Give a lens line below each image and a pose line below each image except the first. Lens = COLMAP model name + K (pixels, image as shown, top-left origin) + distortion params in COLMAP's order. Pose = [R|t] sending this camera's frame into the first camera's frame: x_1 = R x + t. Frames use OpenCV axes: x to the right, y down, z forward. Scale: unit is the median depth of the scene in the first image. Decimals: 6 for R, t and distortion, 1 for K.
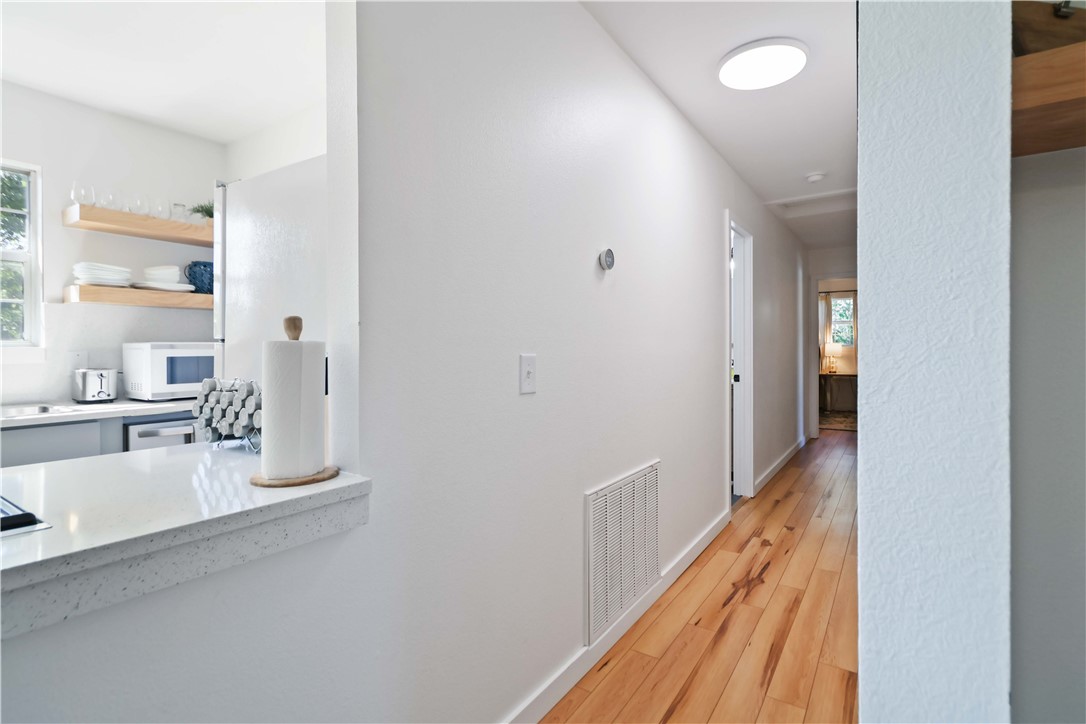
lens RADIAL K [[520.0, 0, 561.3], [0, 520.0, 354.3], [0, 0, 1]] dist [-0.001138, 0.000029]
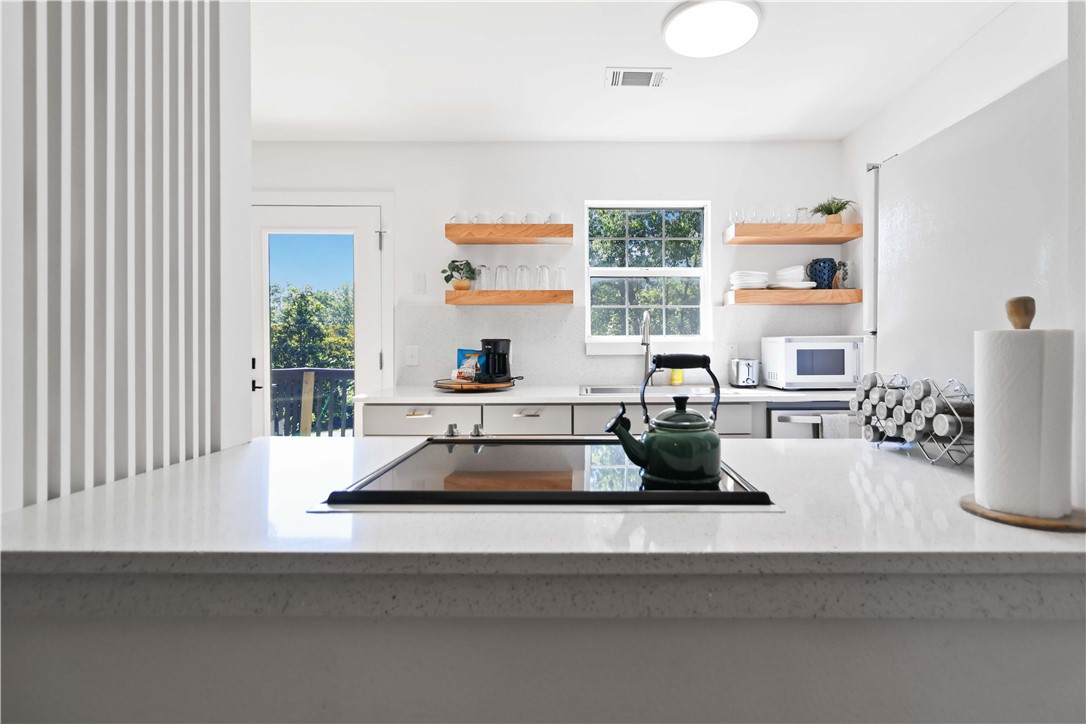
lens RADIAL K [[520.0, 0, 561.3], [0, 520.0, 354.3], [0, 0, 1]] dist [-0.001138, 0.000029]
pose [[0.515157, 0.016072, -0.856945, -0.158861], [-0.005243, 0.999865, 0.015601, 0.000350], [0.857080, -0.003544, 0.515172, 0.037275]]
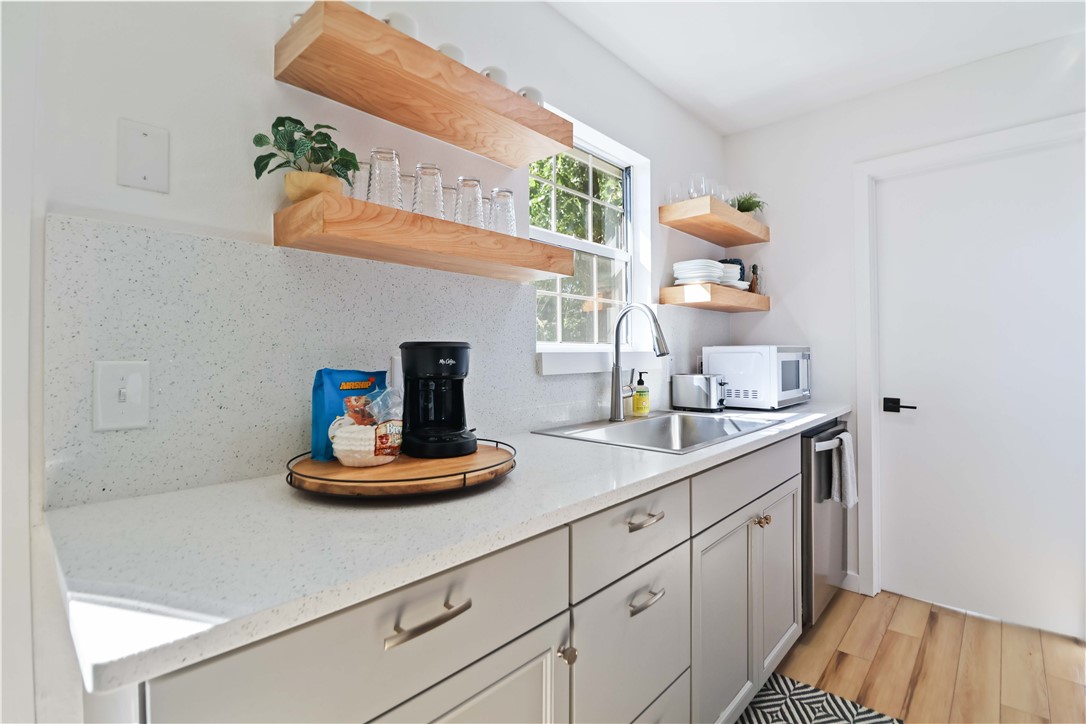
lens RADIAL K [[520.0, 0, 561.3], [0, 520.0, 354.3], [0, 0, 1]] dist [-0.001138, 0.000029]
pose [[0.990158, -0.003976, -0.139894, -1.892885], [0.002868, 0.999963, -0.008120, -0.001745], [0.139922, 0.007639, 0.990133, 0.079331]]
